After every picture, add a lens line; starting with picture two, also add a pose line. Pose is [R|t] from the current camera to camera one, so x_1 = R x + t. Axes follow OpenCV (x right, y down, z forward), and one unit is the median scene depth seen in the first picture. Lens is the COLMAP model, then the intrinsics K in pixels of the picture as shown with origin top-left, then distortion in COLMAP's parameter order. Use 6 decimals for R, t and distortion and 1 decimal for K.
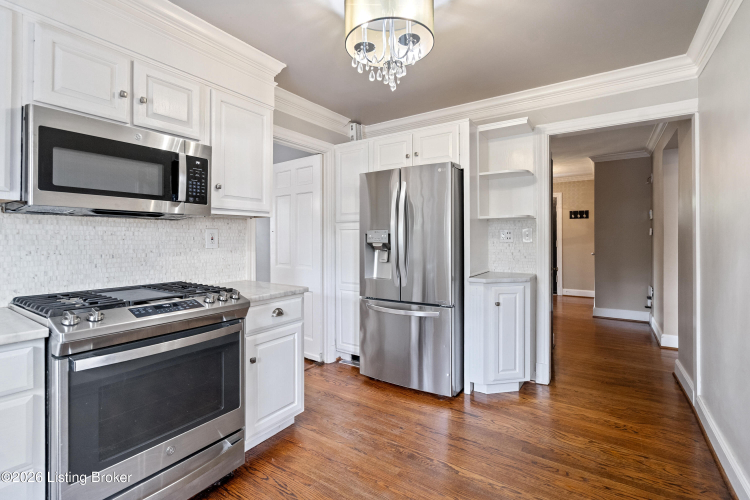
lens RADIAL K [[349.2, 0, 373.5], [0, 349.2, 241.2], [0, 0, 1]] dist [0.000315, 0.000056]
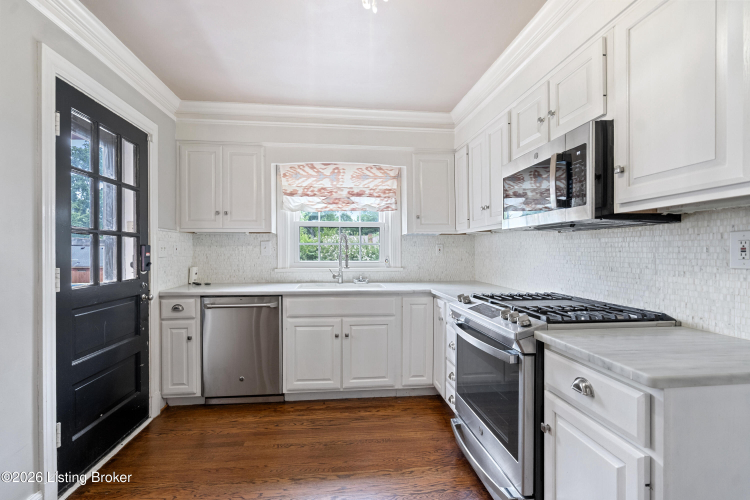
lens RADIAL K [[350.7, 0, 375.1], [0, 350.7, 253.2], [0, 0, 1]] dist [-0.001566, -0.000346]
pose [[-0.761511, 0.006211, -0.648123, 0.320265], [0.000275, 0.999957, 0.009260, -0.008580], [0.648152, 0.006874, -0.761480, 1.198610]]
